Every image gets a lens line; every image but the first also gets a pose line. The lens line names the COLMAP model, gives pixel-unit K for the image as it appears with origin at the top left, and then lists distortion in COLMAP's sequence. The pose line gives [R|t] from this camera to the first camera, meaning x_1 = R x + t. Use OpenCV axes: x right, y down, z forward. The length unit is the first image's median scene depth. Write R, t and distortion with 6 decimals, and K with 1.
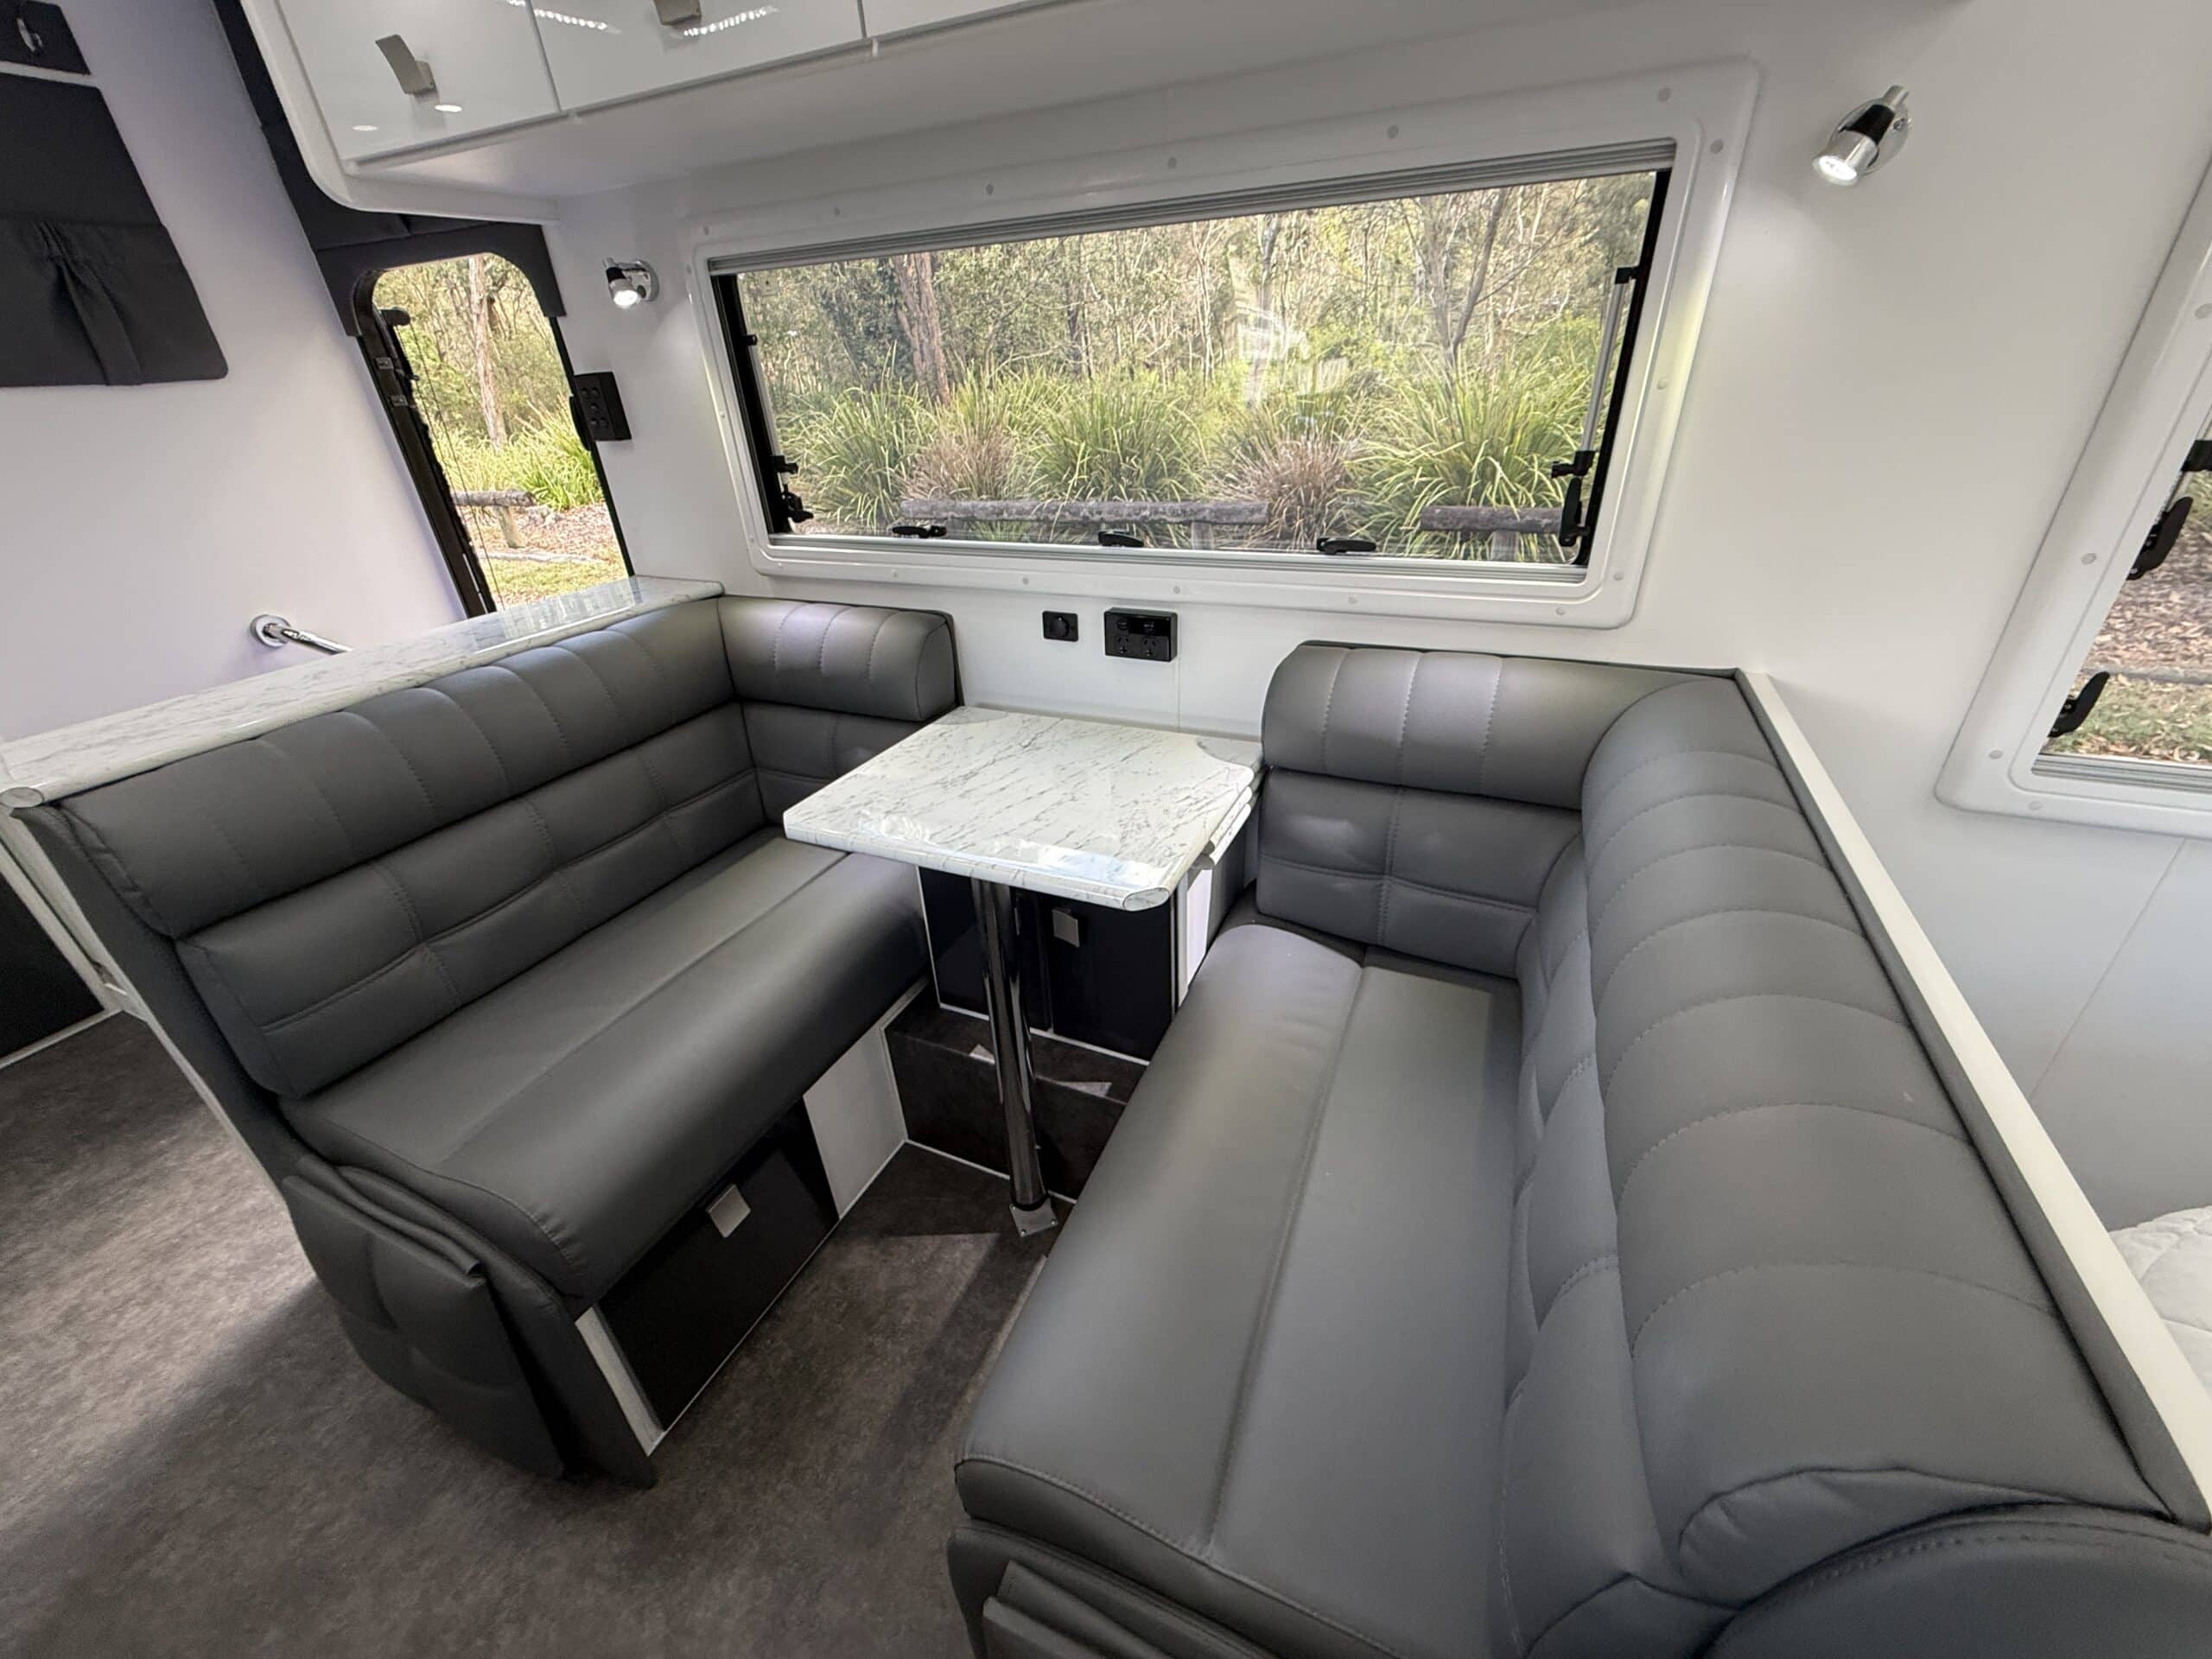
lens RADIAL K [[878.3, 0, 1097.9], [0, 878.3, 829.7], [0, 0, 1]] dist [0.001705, -0.000677]
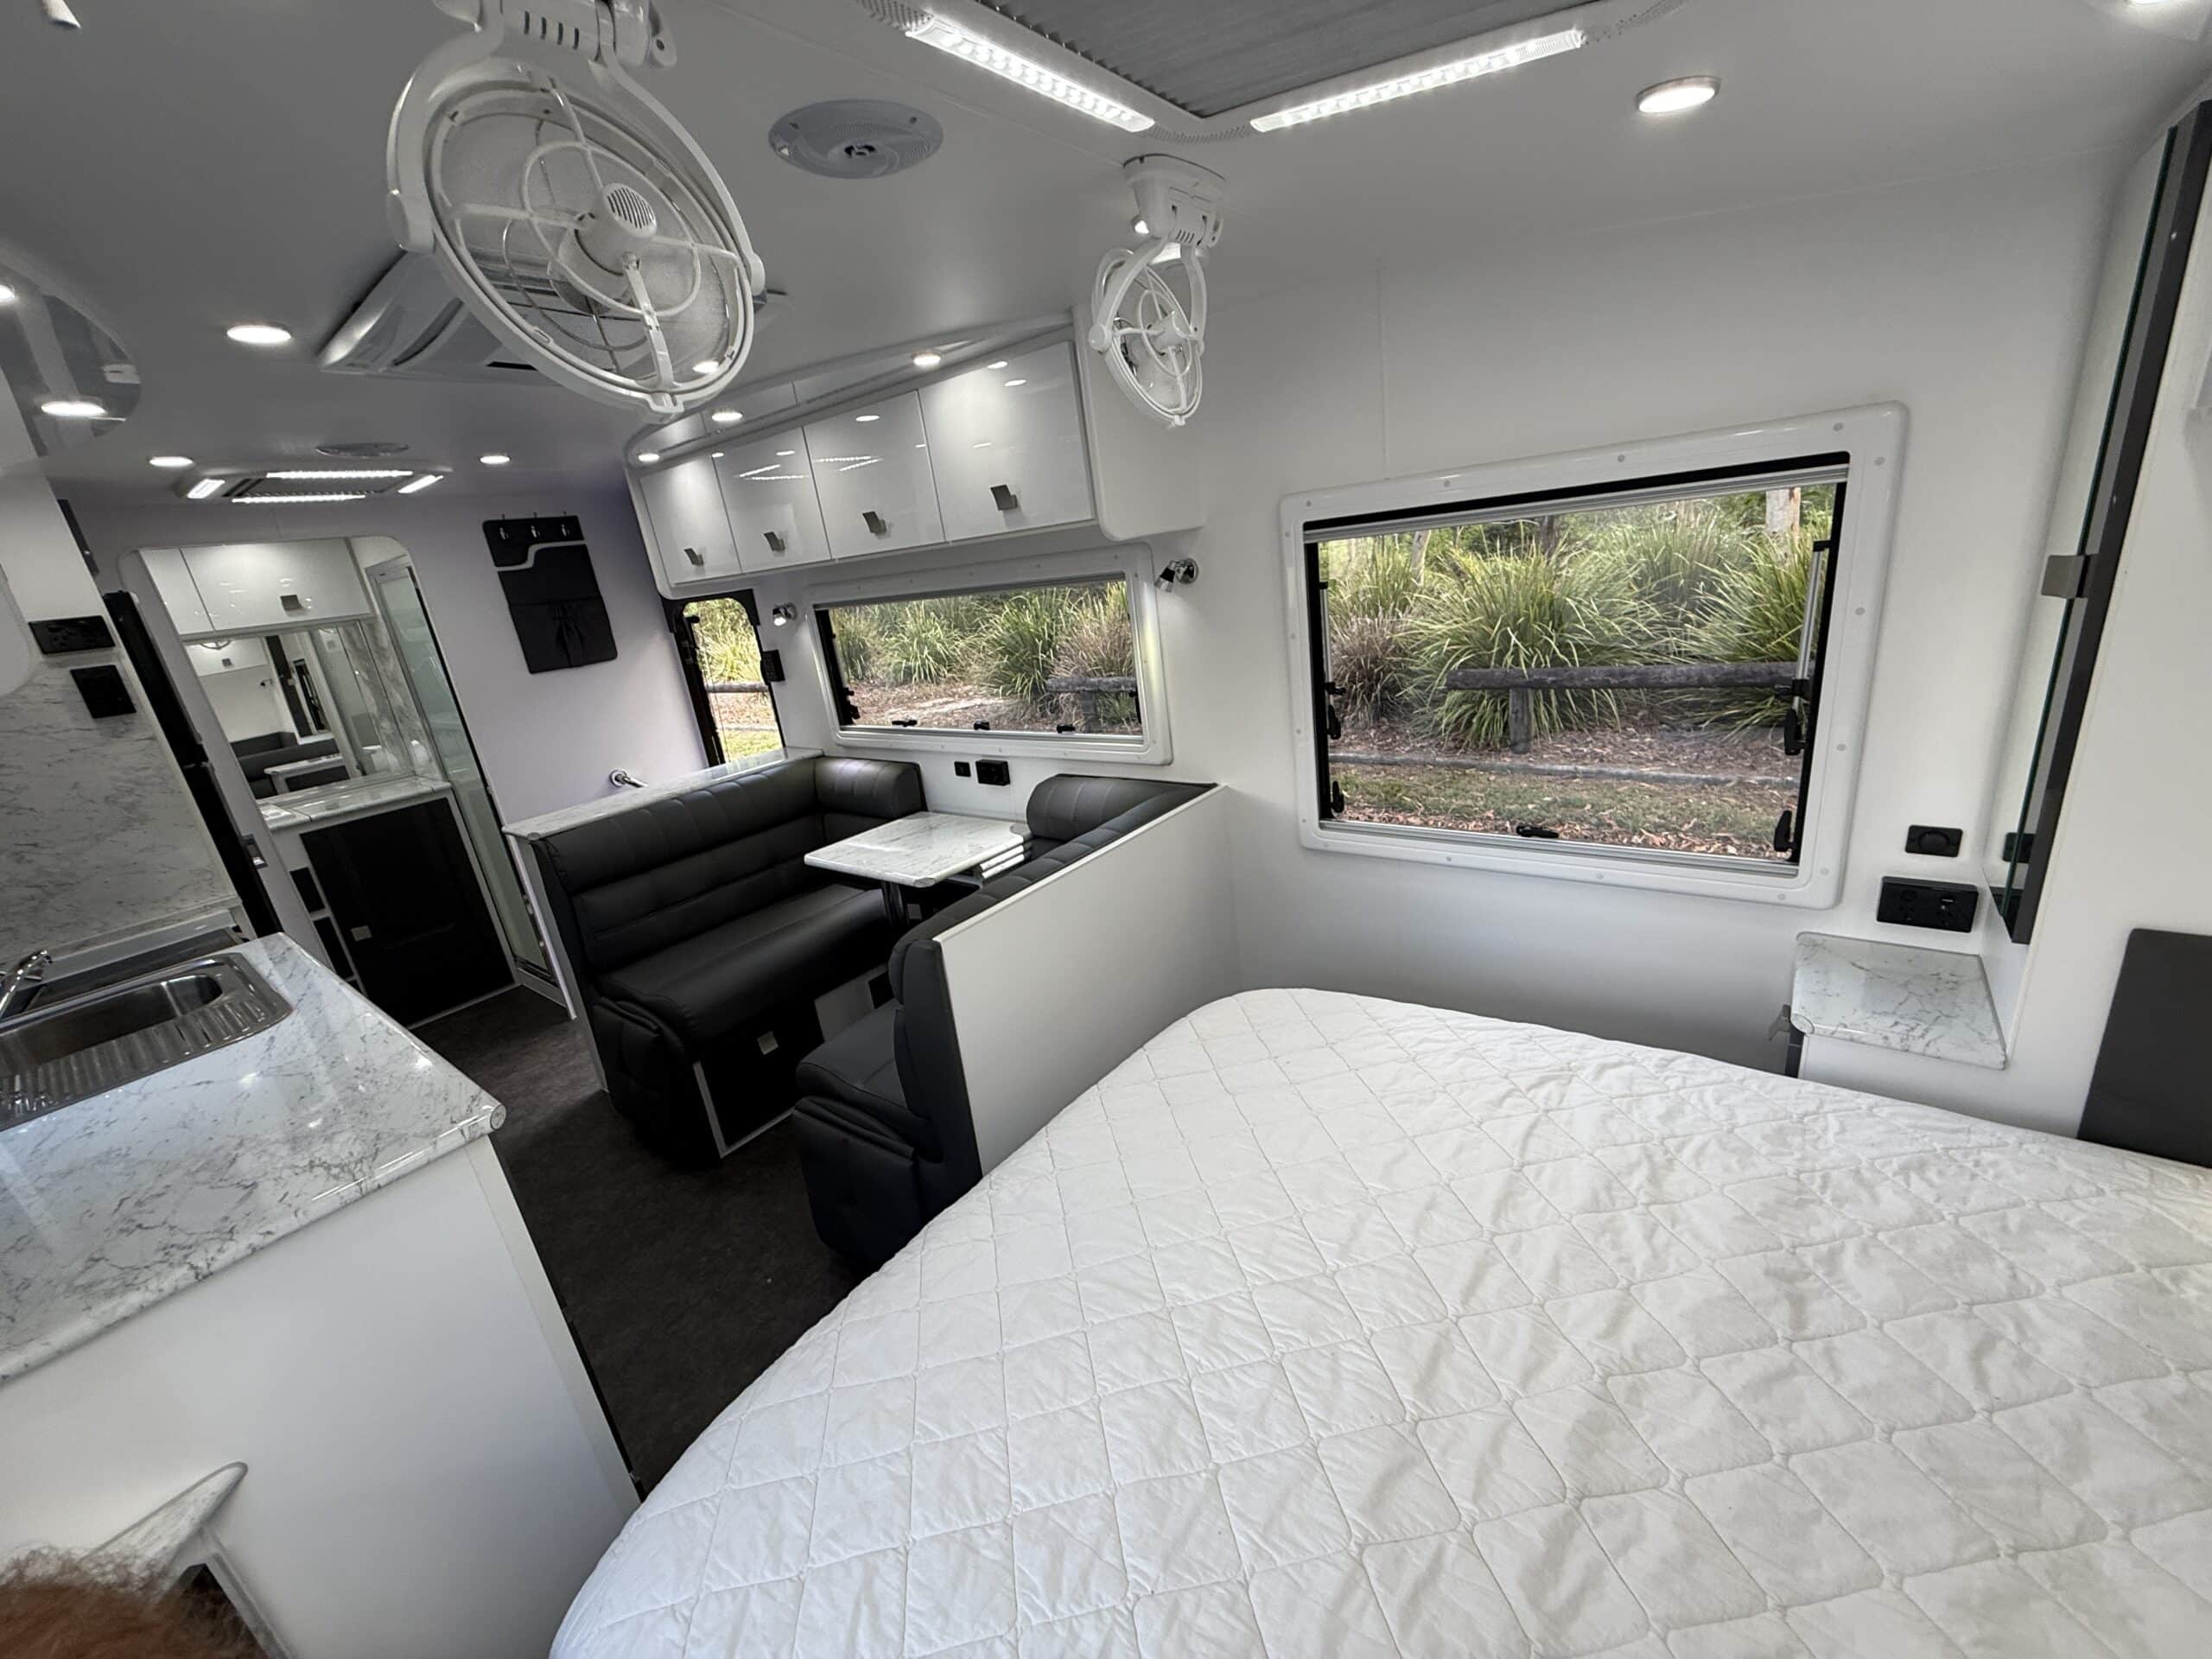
lens RADIAL K [[878.3, 0, 1097.6], [0, 878.3, 827.8], [0, 0, 1]] dist [0.001705, -0.000677]
pose [[0.971421, 0.001097, -0.237359, 0.733756], [-0.041203, 0.985587, -0.164075, 0.209058], [0.233758, 0.169165, 0.957465, -0.792557]]
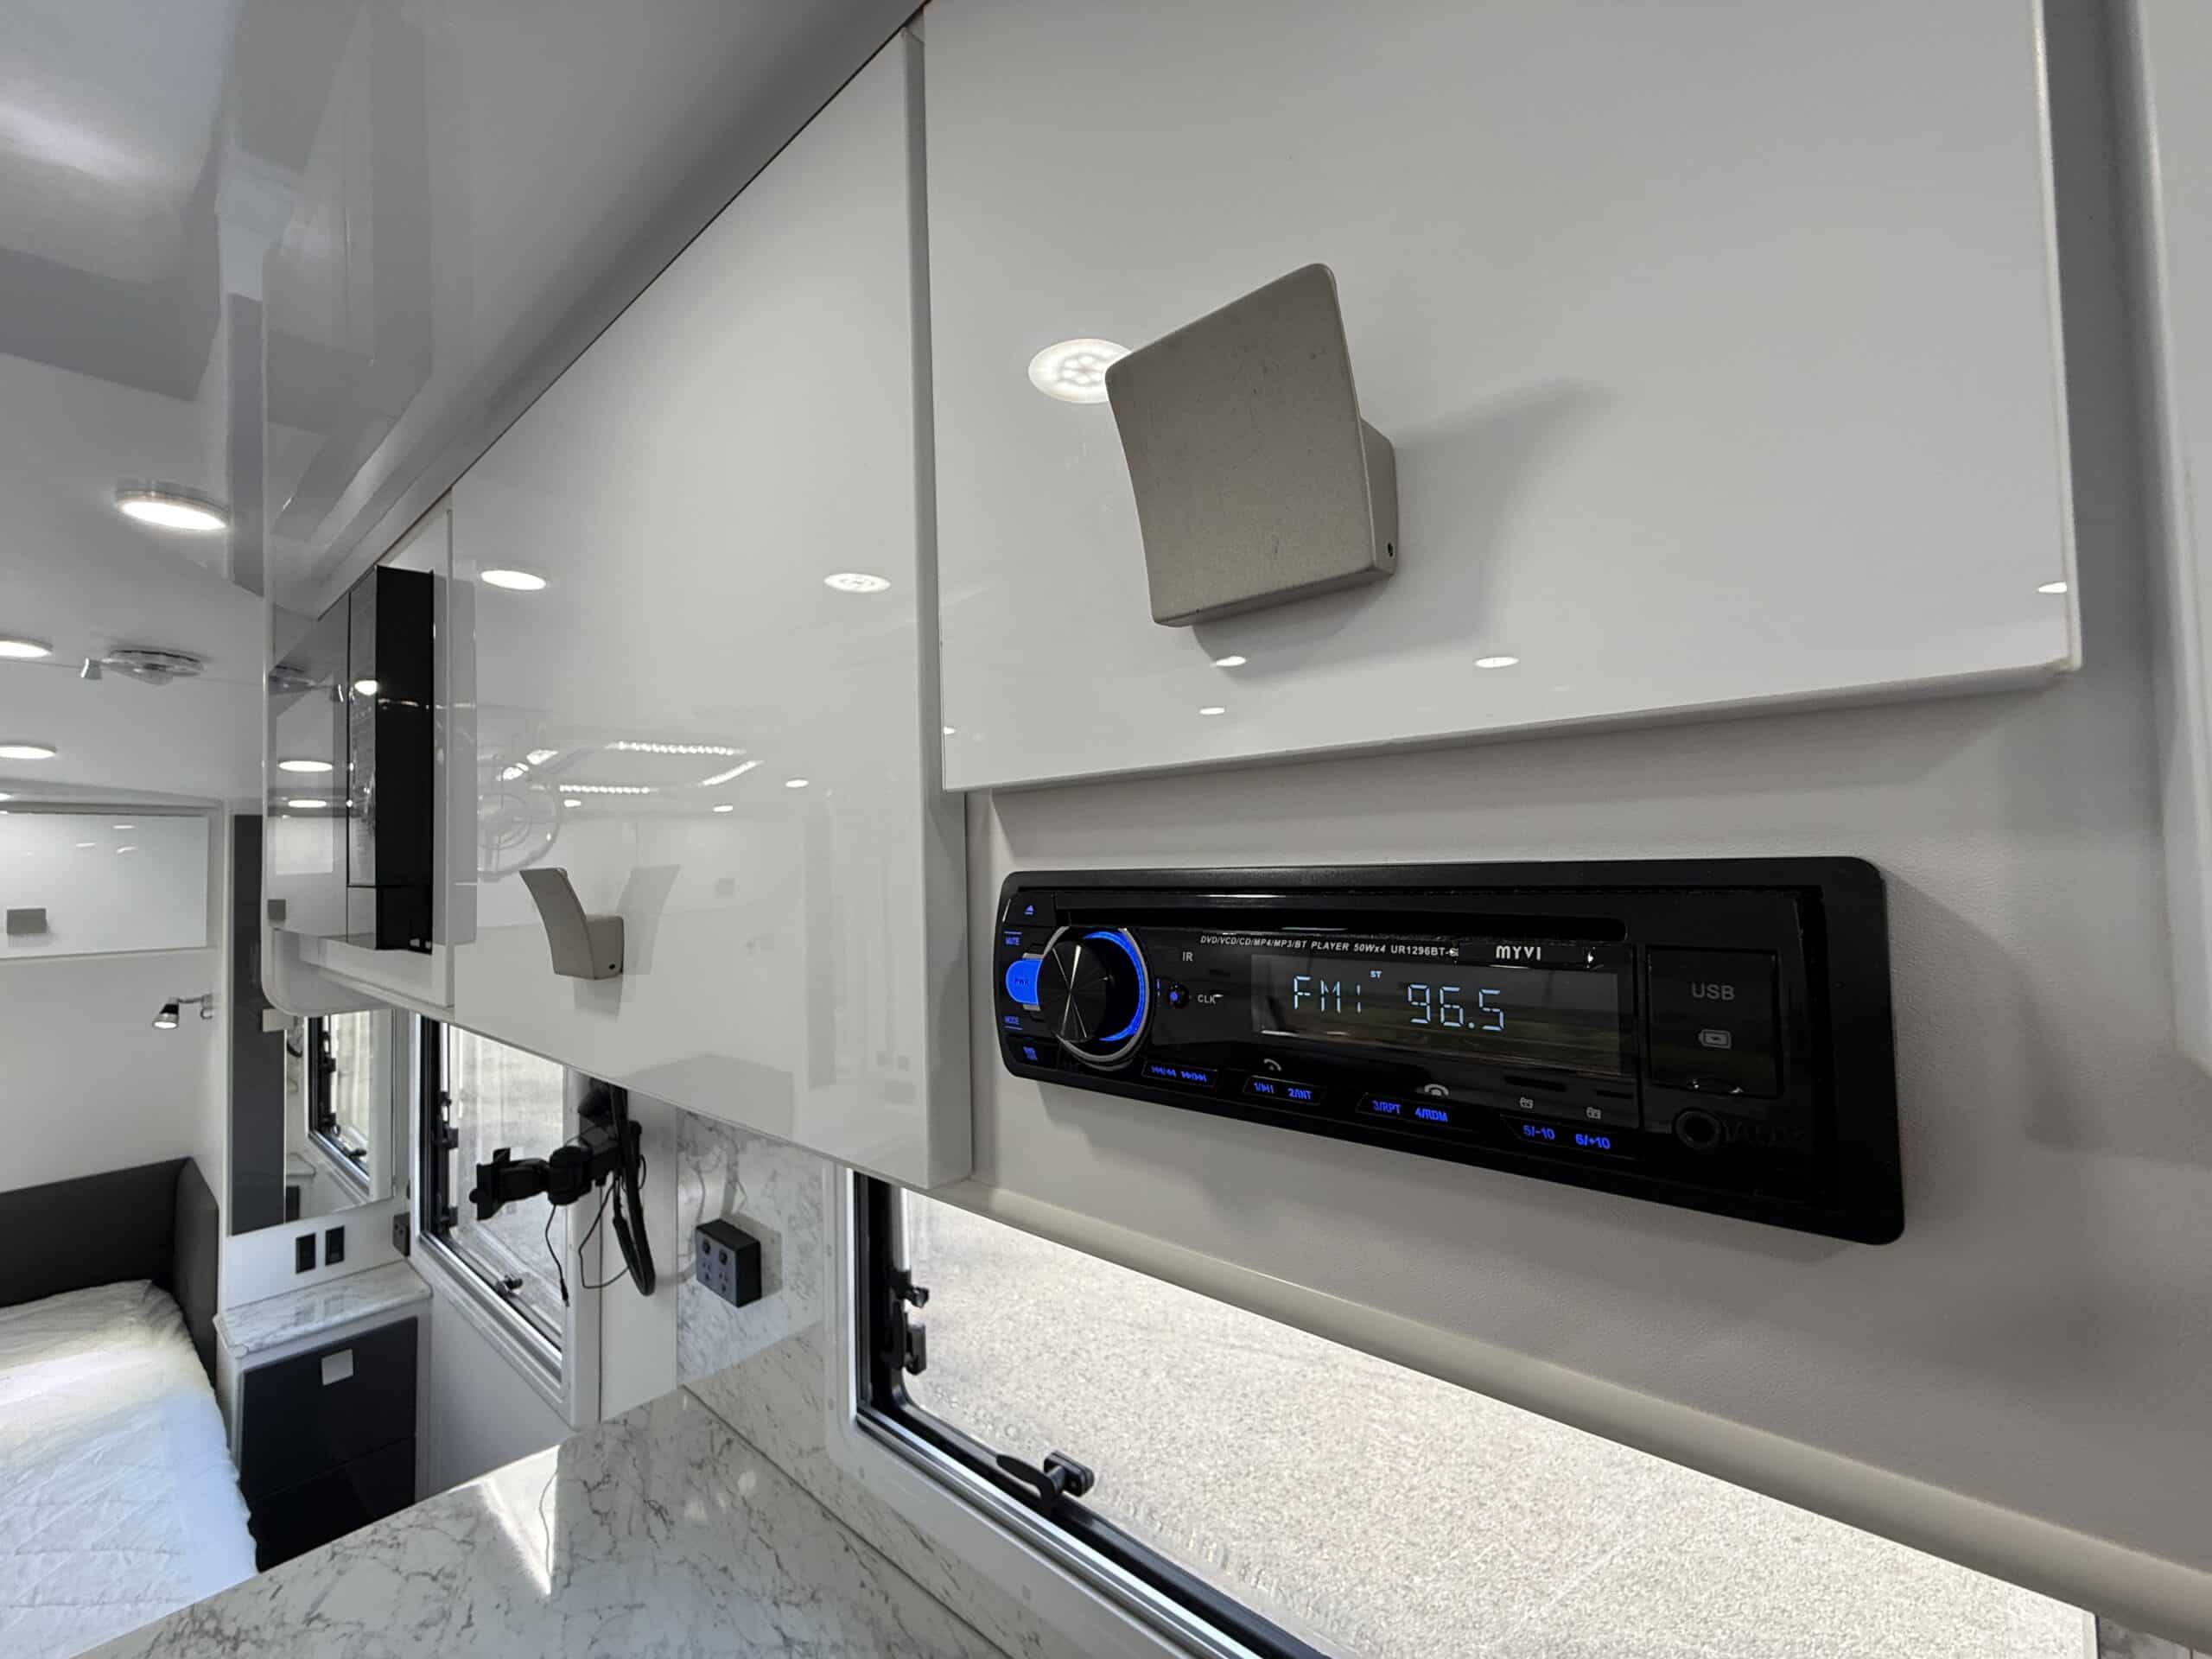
lens RADIAL K [[878.3, 0, 1102.8], [0, 878.3, 835.9], [0, 0, 1]] dist [0.001705, -0.000677]
pose [[-0.962977, 0.073703, 0.259314, -0.822264], [0.180913, 0.889816, 0.418924, -0.225257], [-0.199866, 0.450328, -0.870206, -0.044687]]
